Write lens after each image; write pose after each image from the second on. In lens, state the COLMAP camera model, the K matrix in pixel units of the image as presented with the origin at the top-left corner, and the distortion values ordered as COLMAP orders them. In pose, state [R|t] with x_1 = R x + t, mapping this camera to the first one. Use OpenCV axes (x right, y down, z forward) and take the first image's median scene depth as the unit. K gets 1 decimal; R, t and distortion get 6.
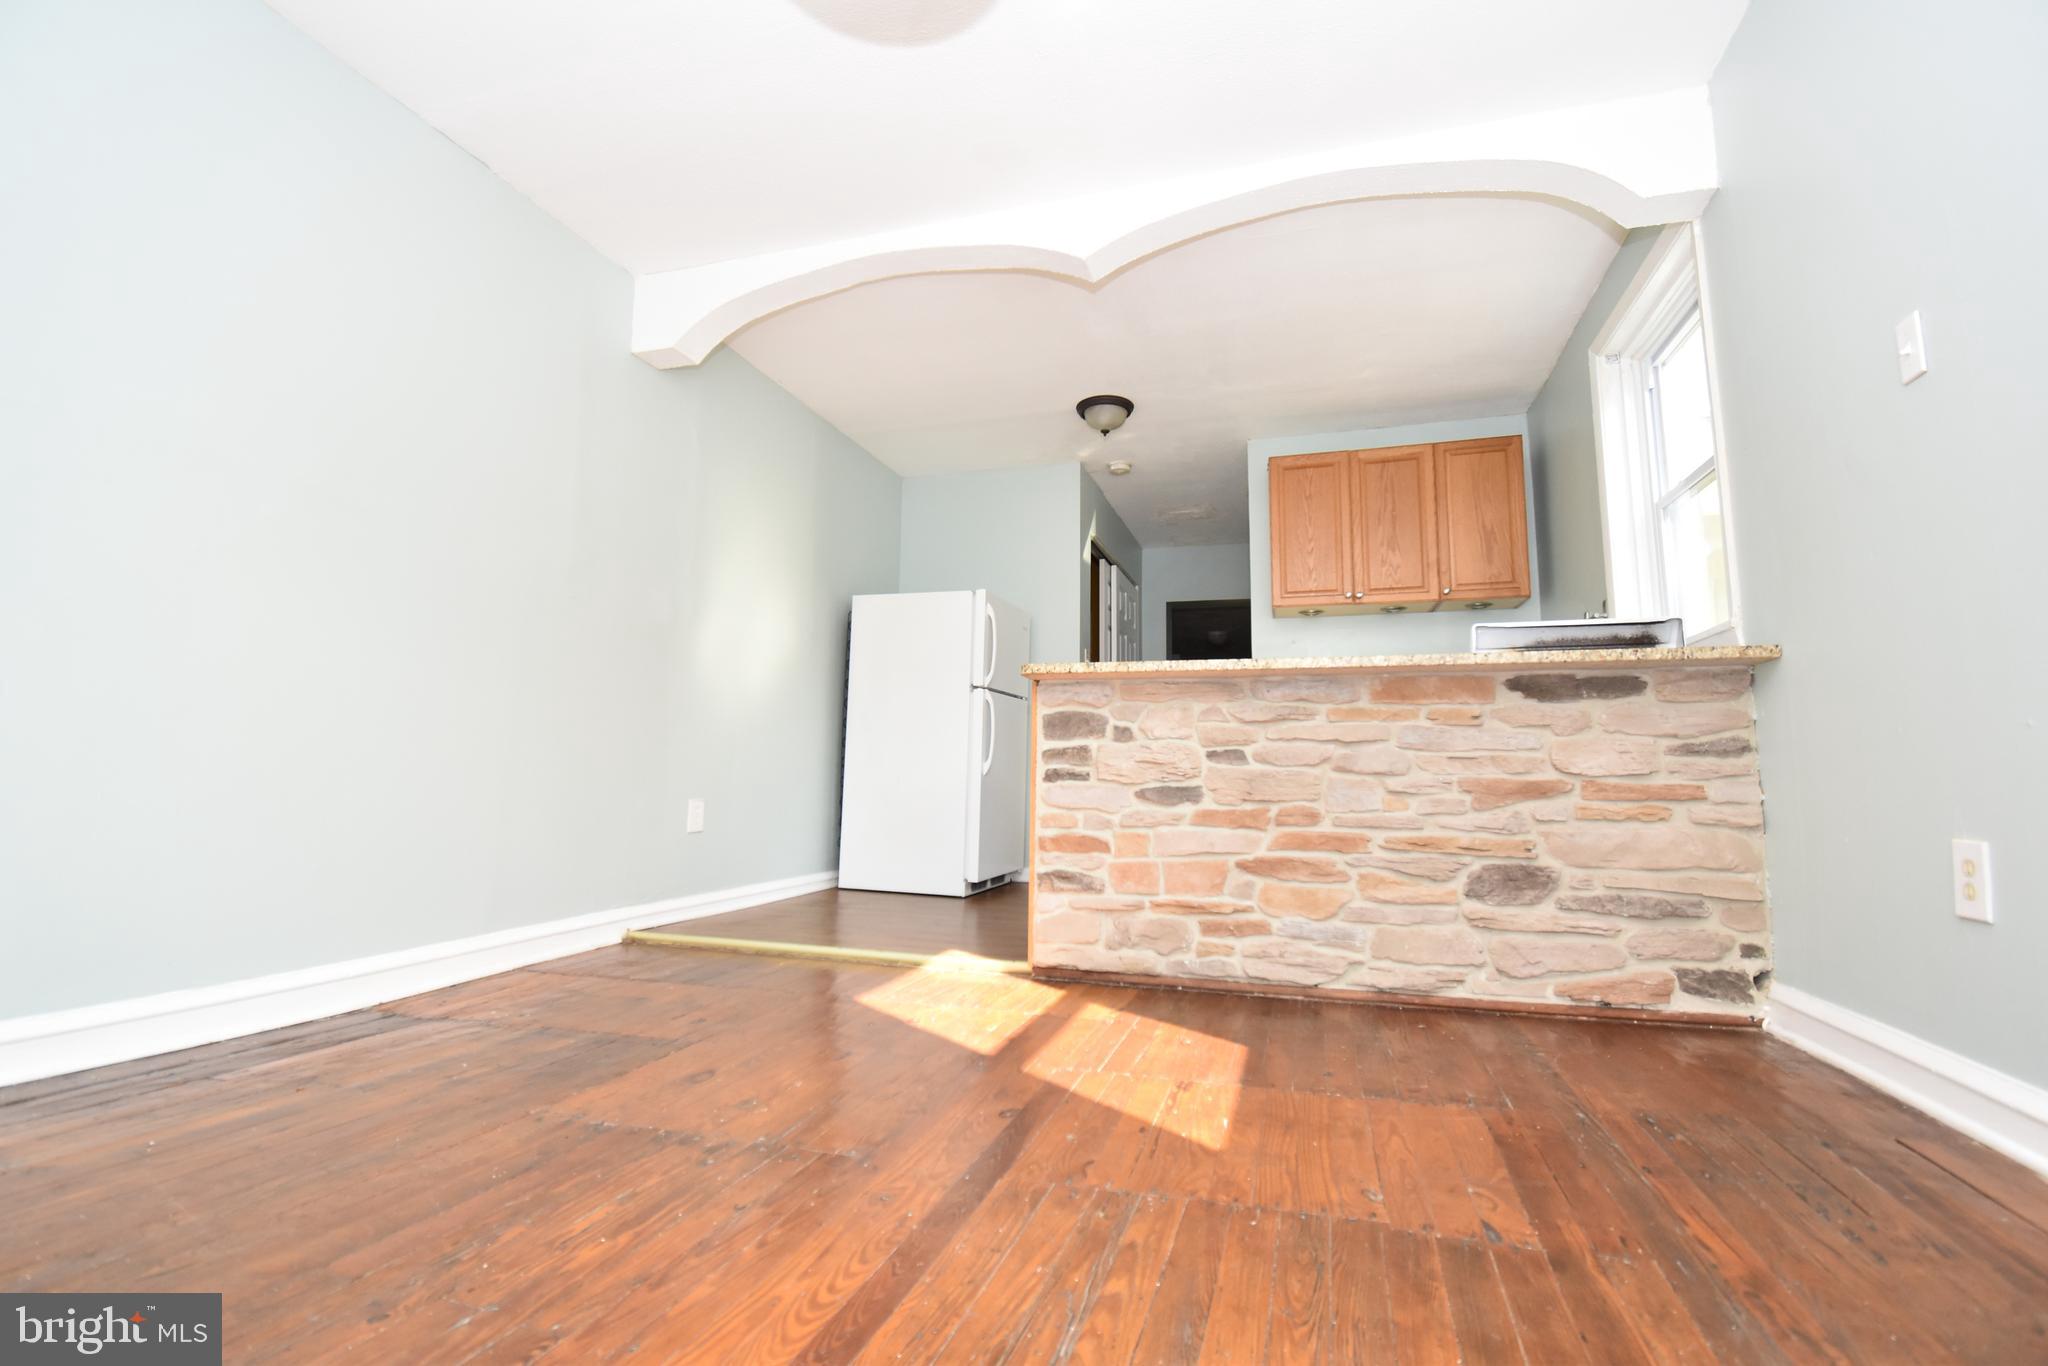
lens RADIAL K [[915.8, 0, 1018.5], [0, 915.8, 683.5], [0, 0, 1]] dist [0.005297, -0.015261]
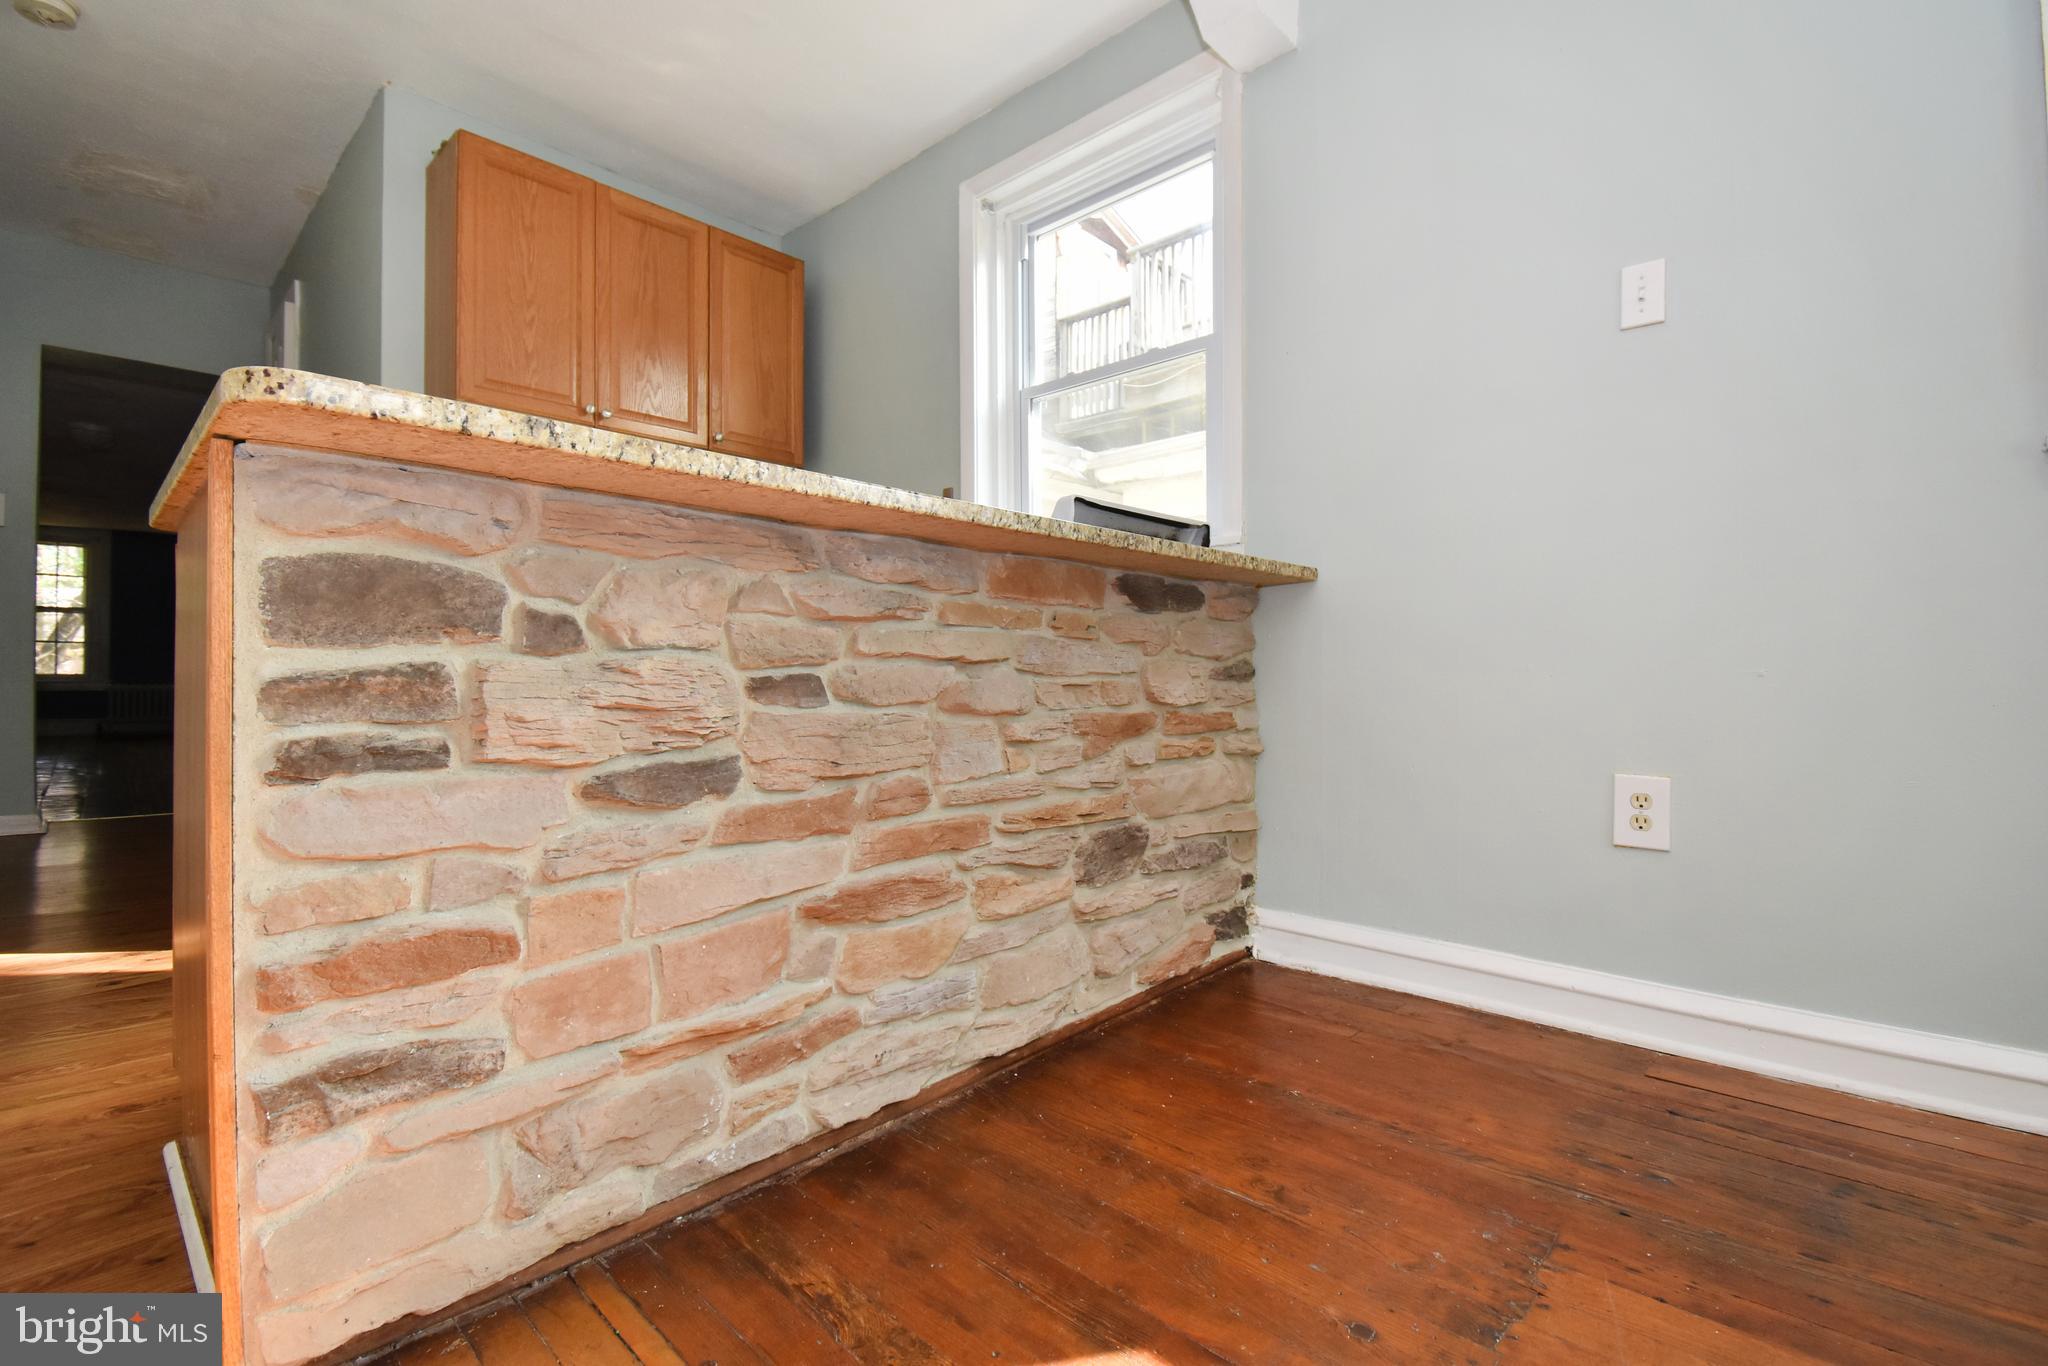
lens RADIAL K [[915.8, 0, 1040.3], [0, 915.8, 670.8], [0, 0, 1]] dist [0.005297, -0.015261]
pose [[0.428309, -0.010685, 0.903569, -0.145782], [-0.094066, 0.993970, 0.056343, 0.032791], [-0.898723, -0.109127, 0.424721, 0.710992]]
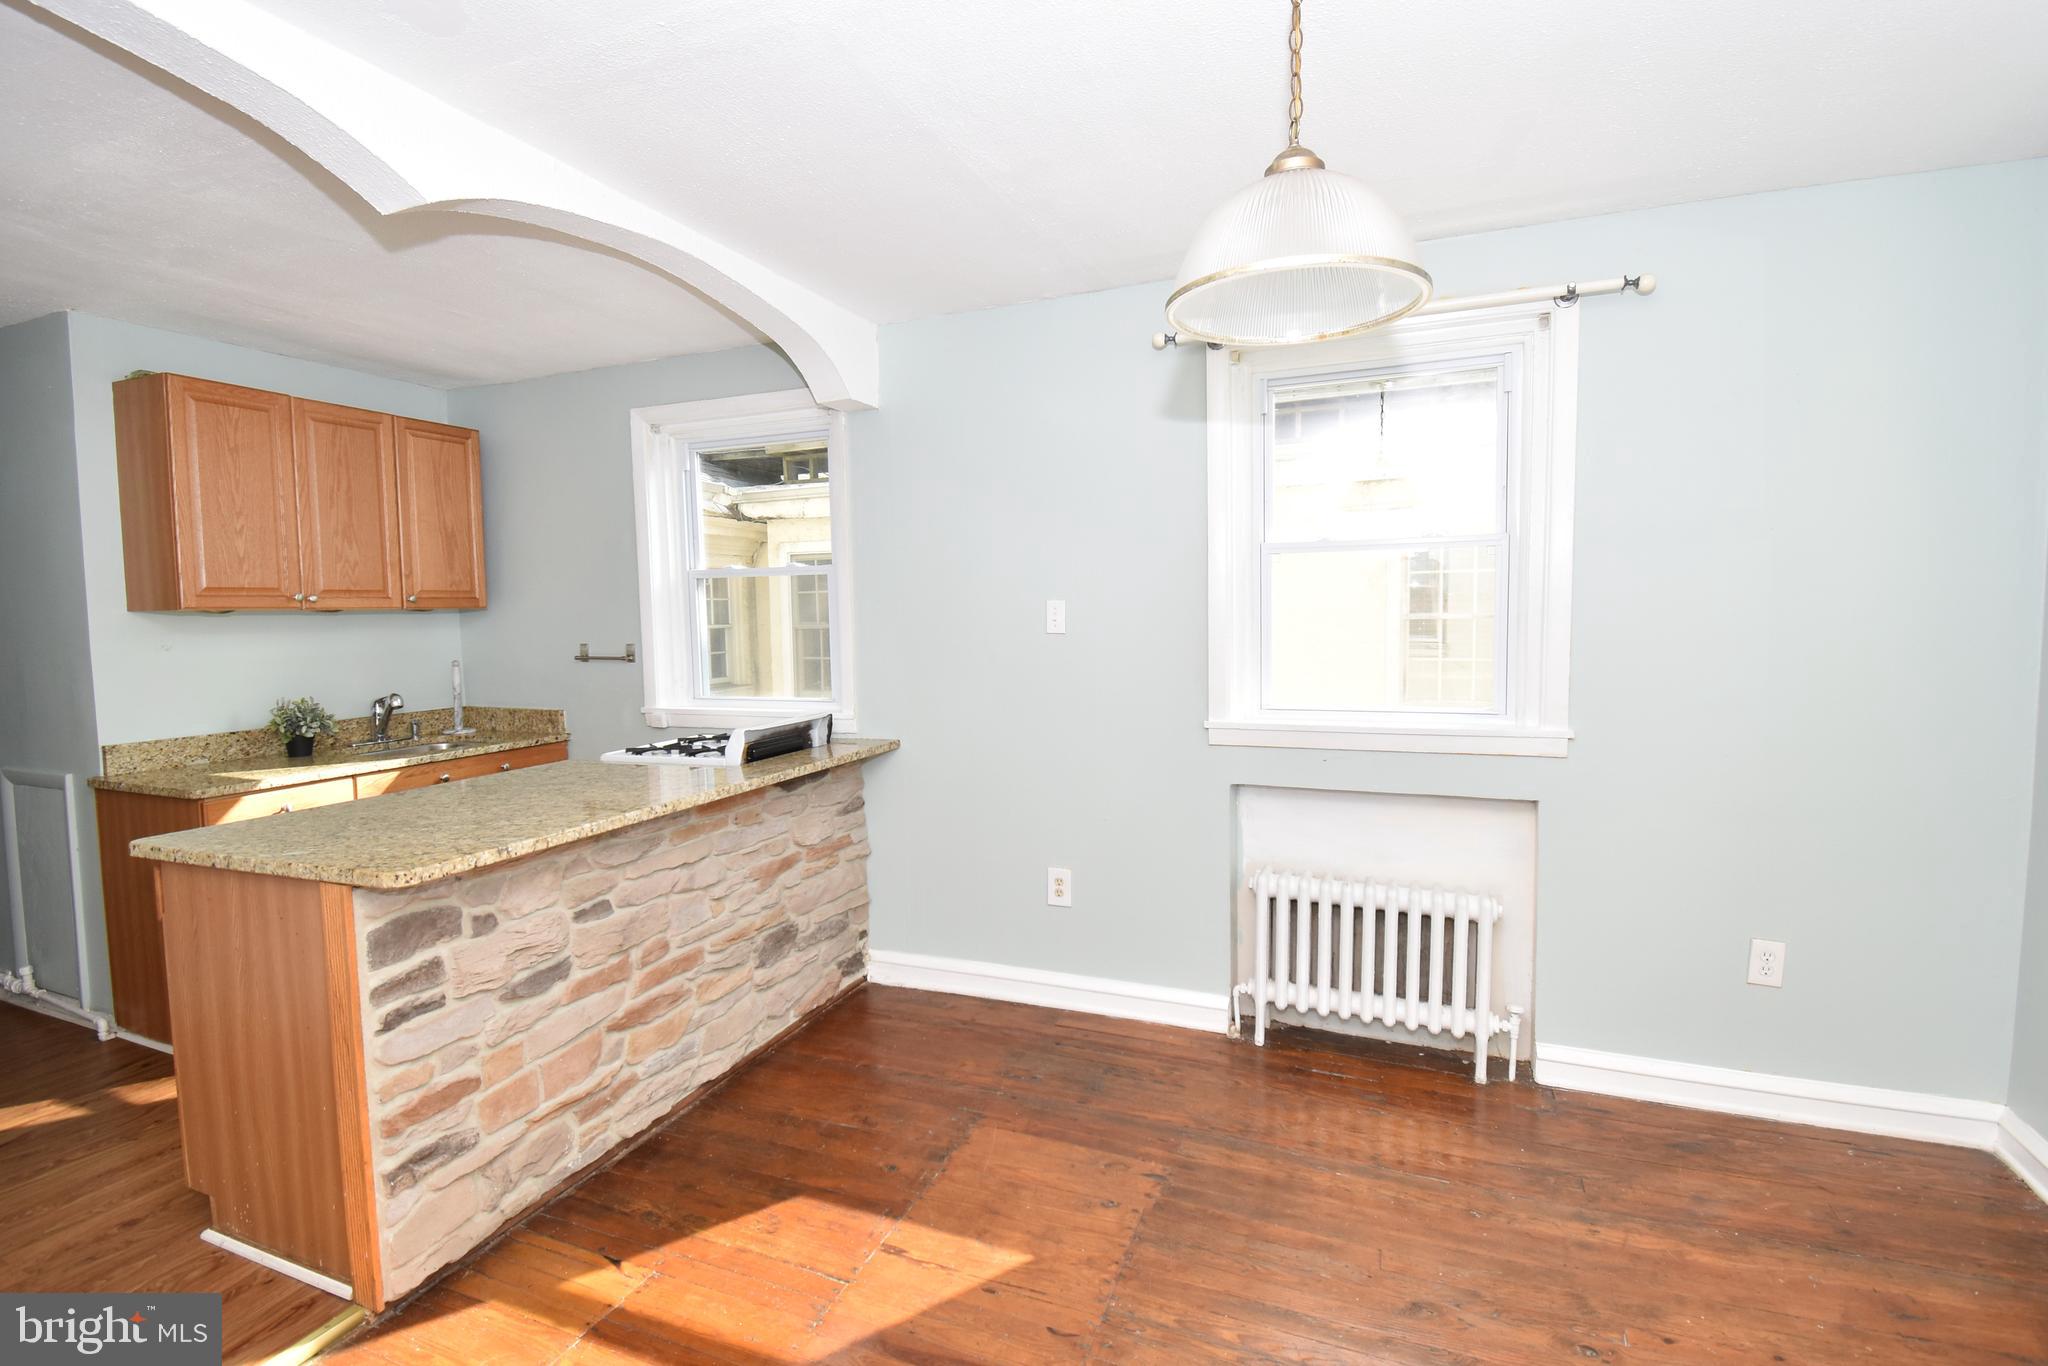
lens RADIAL K [[915.8, 0, 1043.7], [0, 915.8, 690.6], [0, 0, 1]] dist [0.005297, -0.015261]
pose [[0.057268, -0.087648, 0.994504, -0.601596], [-0.099292, 0.990700, 0.093030, -0.254669], [-0.993409, -0.104074, 0.048032, 0.583740]]
